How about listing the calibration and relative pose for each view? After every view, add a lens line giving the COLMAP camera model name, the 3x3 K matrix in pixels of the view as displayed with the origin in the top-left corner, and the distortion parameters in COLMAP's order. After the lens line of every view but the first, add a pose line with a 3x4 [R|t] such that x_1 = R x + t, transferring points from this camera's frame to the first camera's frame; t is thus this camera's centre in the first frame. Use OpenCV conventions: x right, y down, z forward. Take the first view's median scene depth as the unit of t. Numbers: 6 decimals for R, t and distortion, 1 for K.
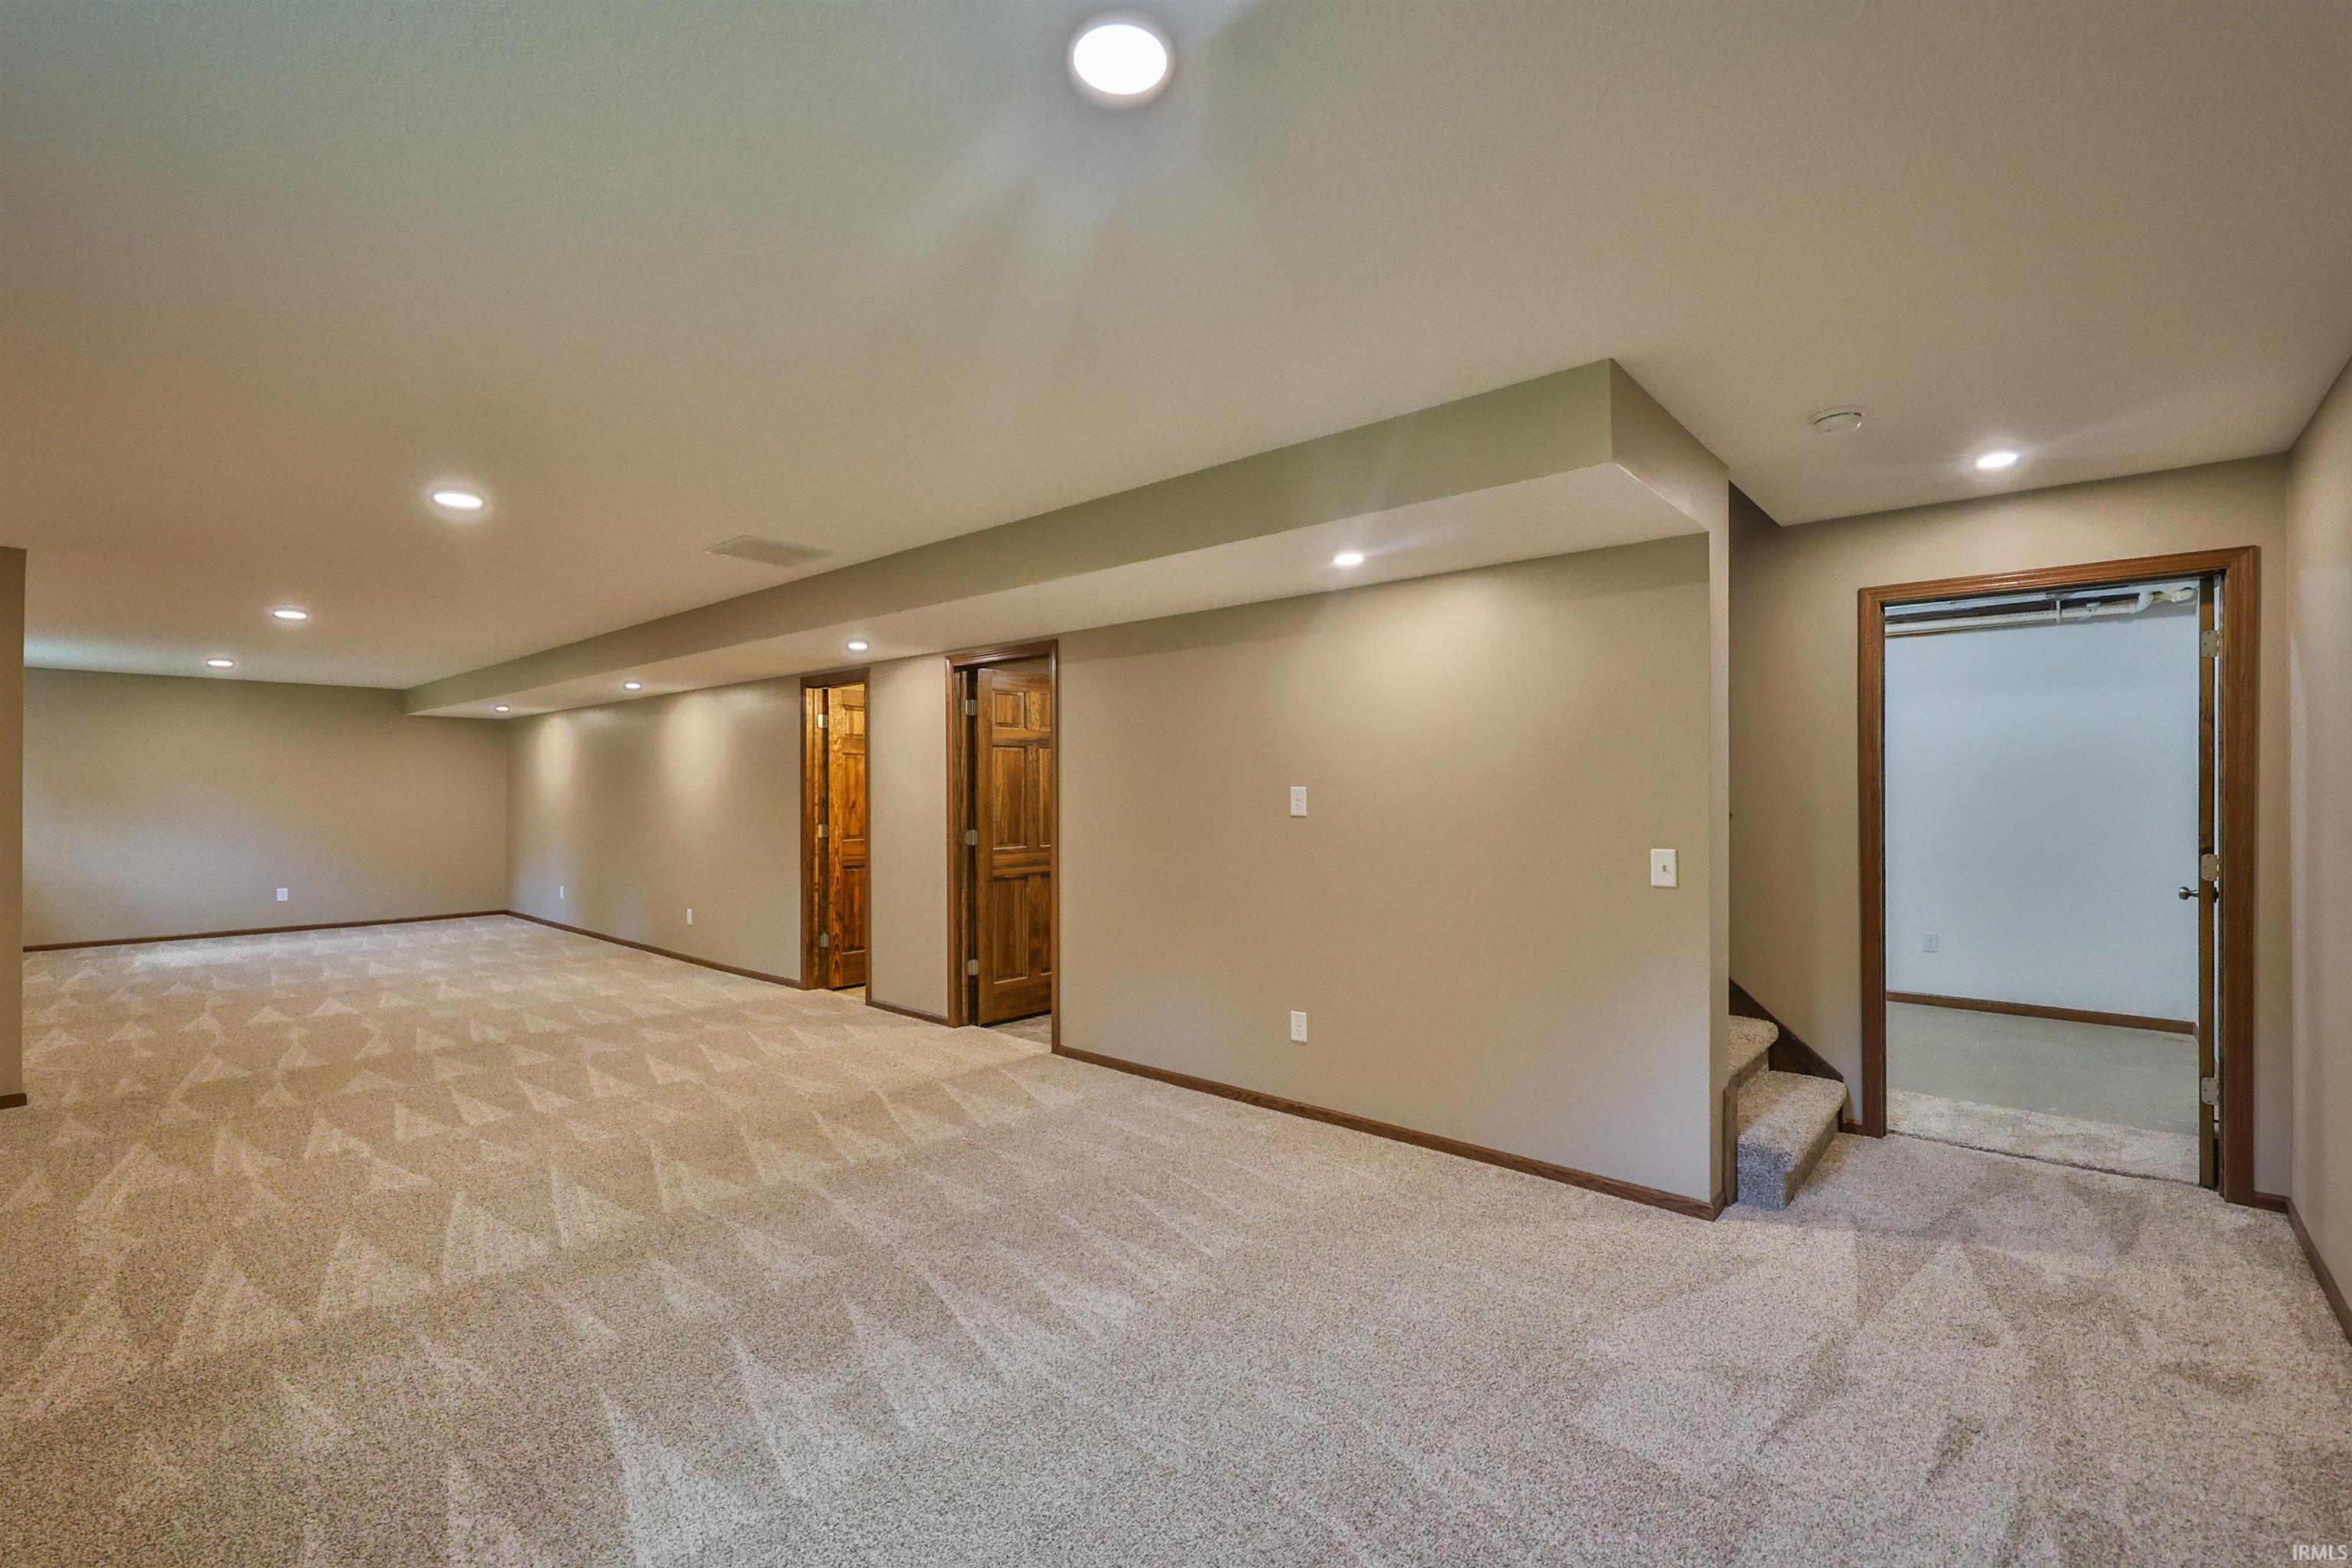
lens RADIAL K [[973.0, 0, 1170.1], [0, 973.0, 788.5], [0, 0, 1]] dist [0.002575, 0.000563]
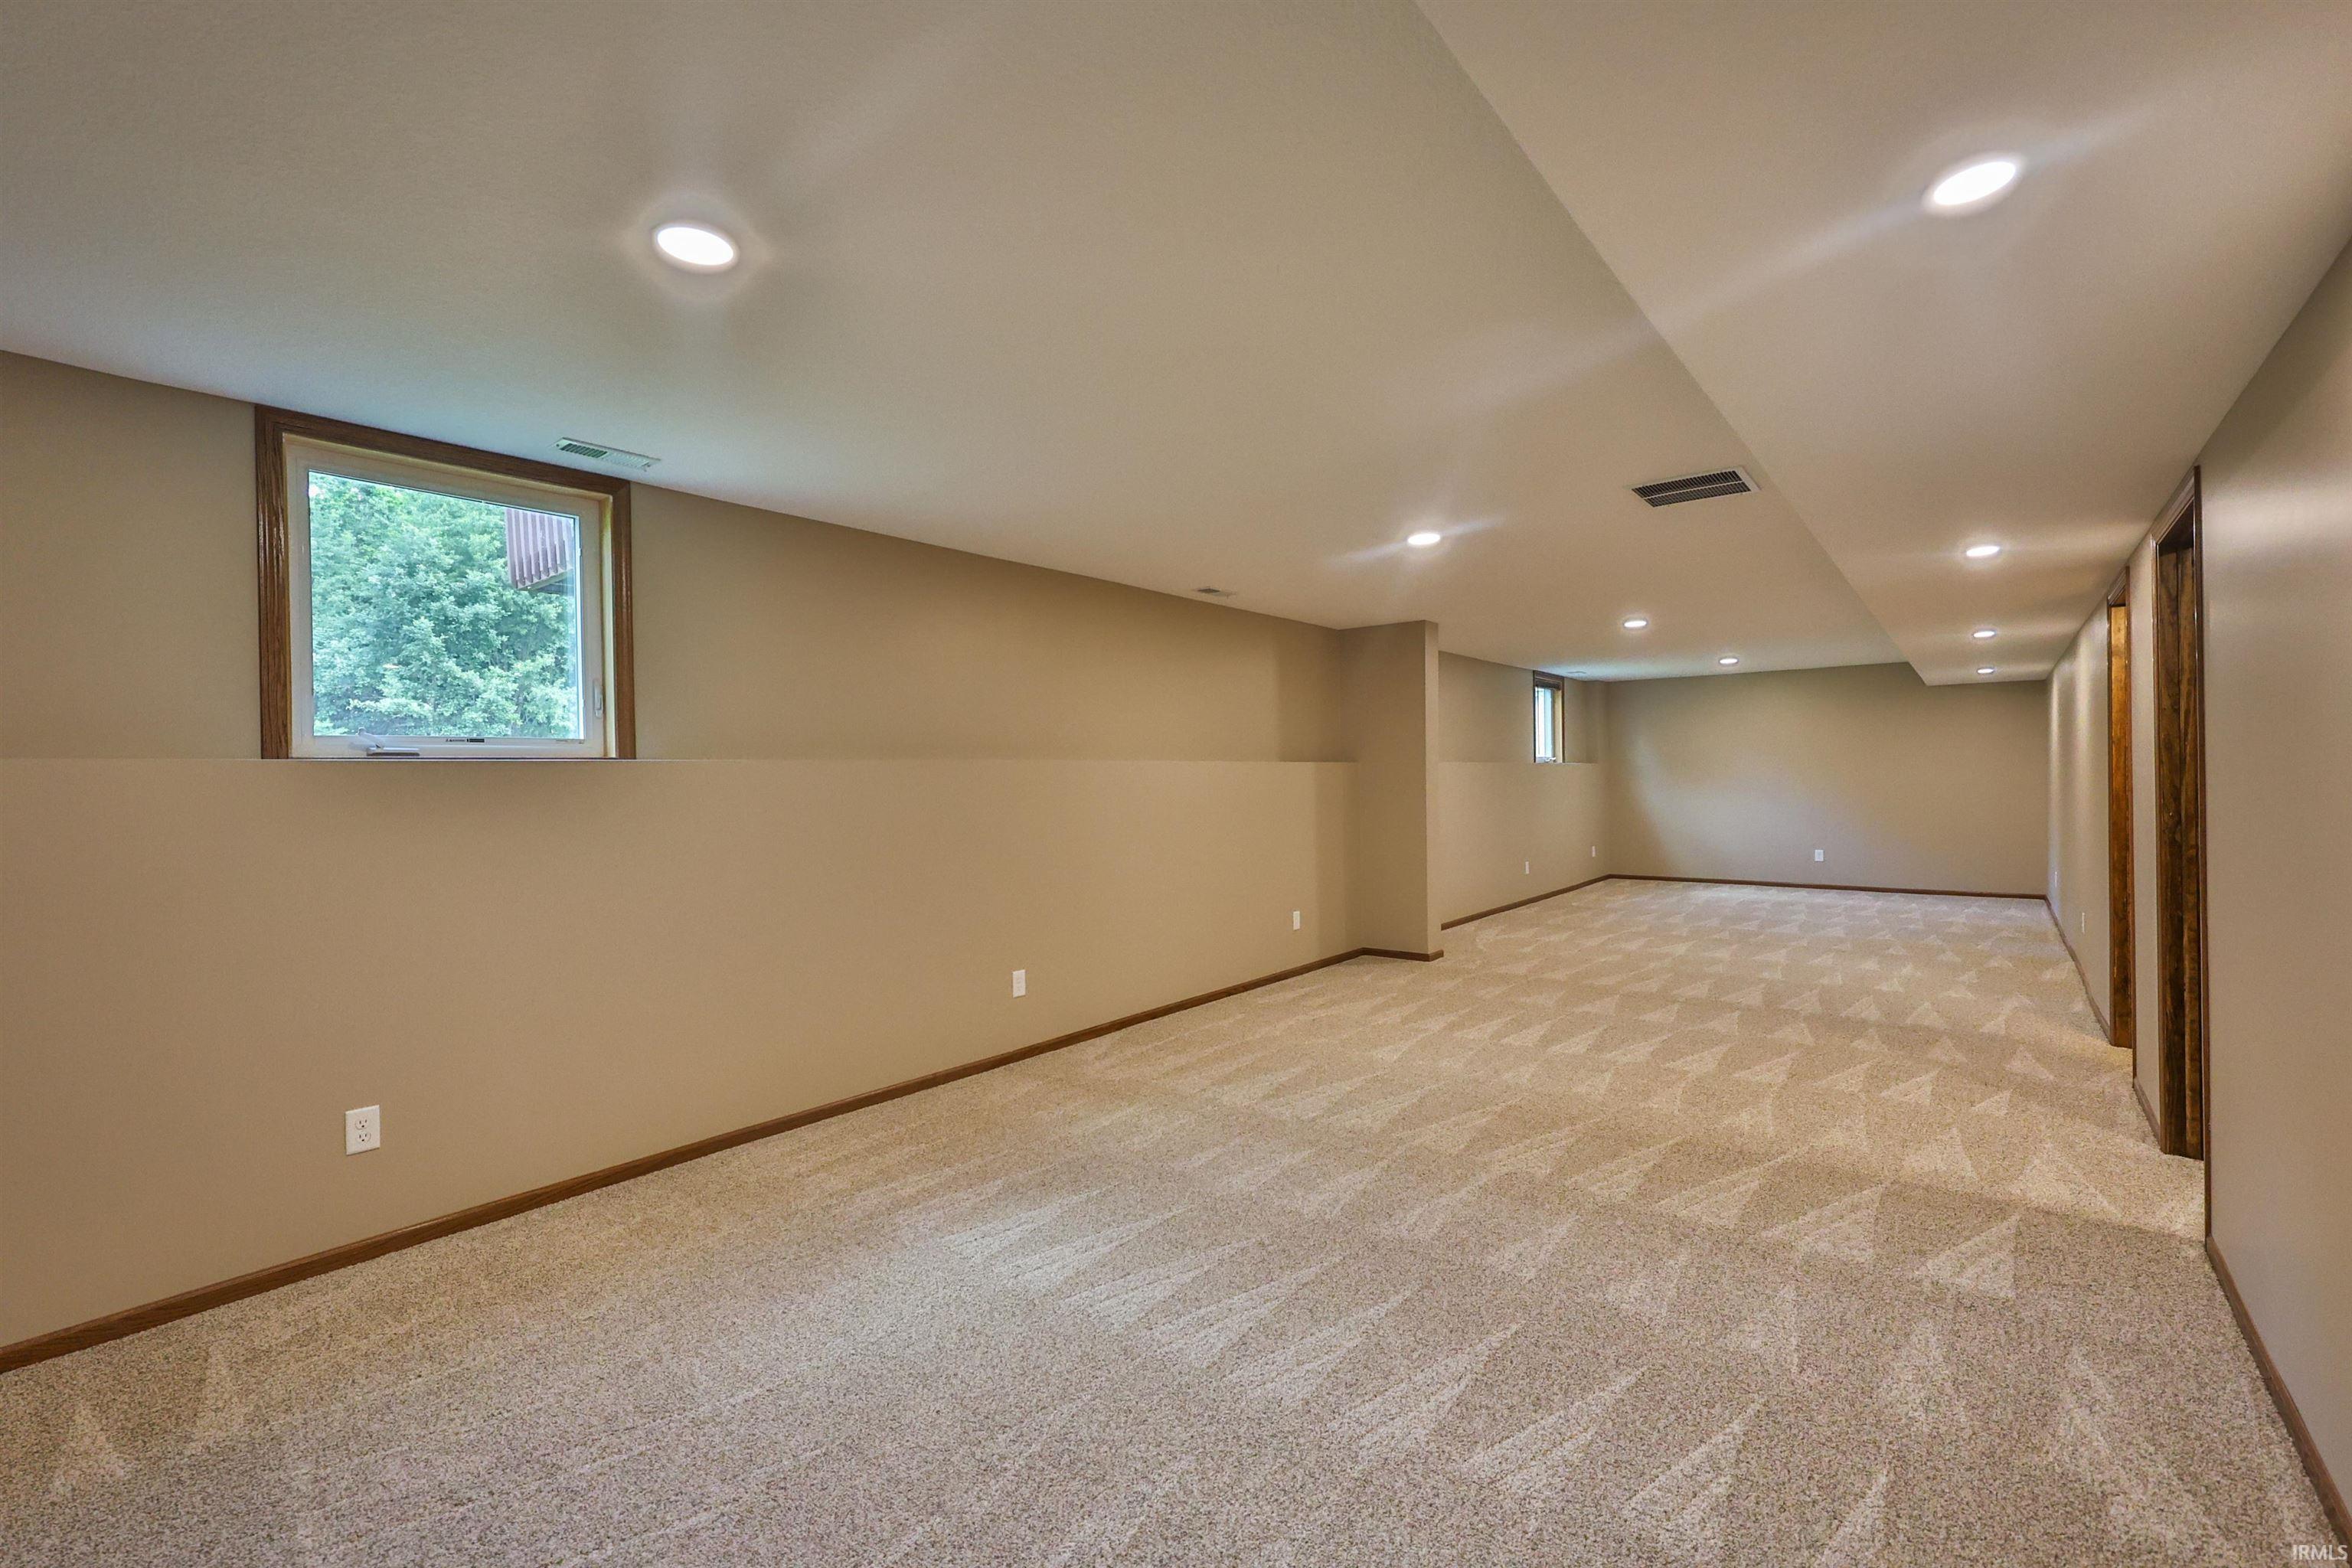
lens RADIAL K [[973.0, 0, 1179.3], [0, 973.0, 781.4], [0, 0, 1]] dist [0.002575, 0.000563]
pose [[0.102334, 0.009228, -0.994707, 0.453919], [0.014752, 0.999833, 0.010793, 0.000219], [0.994641, -0.015779, 0.102180, 0.486472]]
